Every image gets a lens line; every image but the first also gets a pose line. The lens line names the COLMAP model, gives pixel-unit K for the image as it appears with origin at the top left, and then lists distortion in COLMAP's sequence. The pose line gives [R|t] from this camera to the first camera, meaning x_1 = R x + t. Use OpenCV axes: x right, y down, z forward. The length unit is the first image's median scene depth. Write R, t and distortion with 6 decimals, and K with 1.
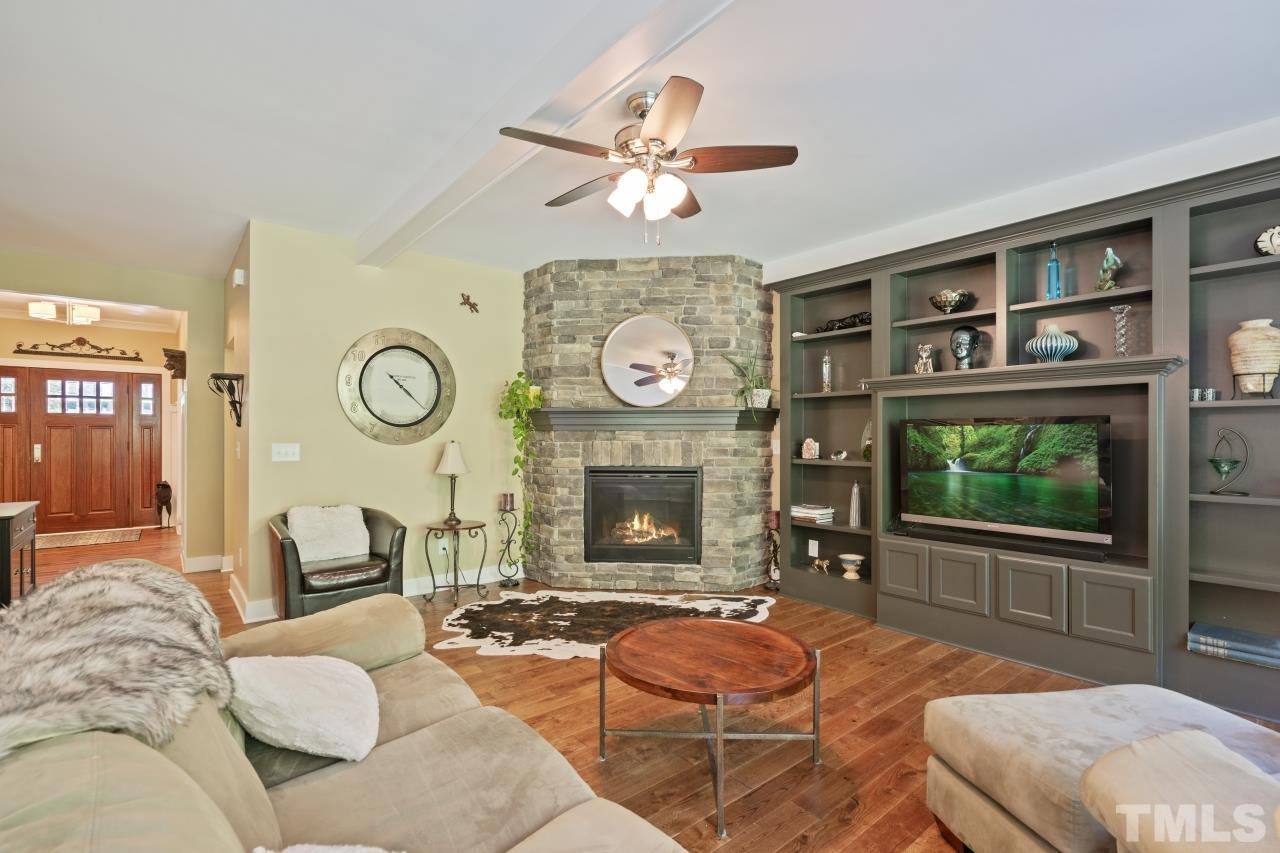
lens RADIAL K [[587.5, 0, 640.1], [0, 587.5, 432.5], [0, 0, 1]] dist [-0.003173, -0.000698]
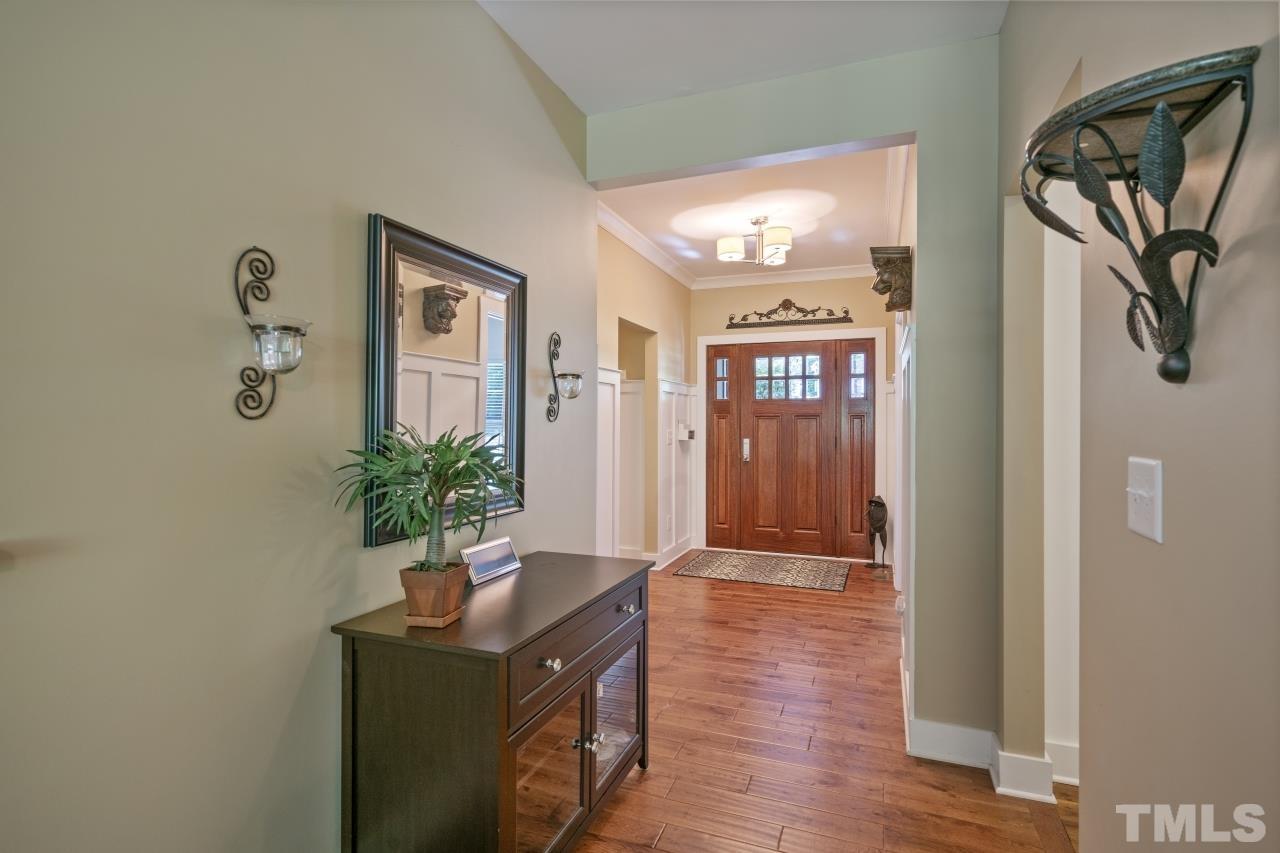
lens RADIAL K [[612.7, 0, 640.0], [0, 612.7, 426.5], [0, 0, 1]] dist [0.000053, -0.000039]
pose [[0.488286, 0.000841, -0.872683, -0.347718], [-0.001507, 0.999999, 0.000120, 0.003782], [0.872682, 0.001257, 0.488287, 0.438471]]
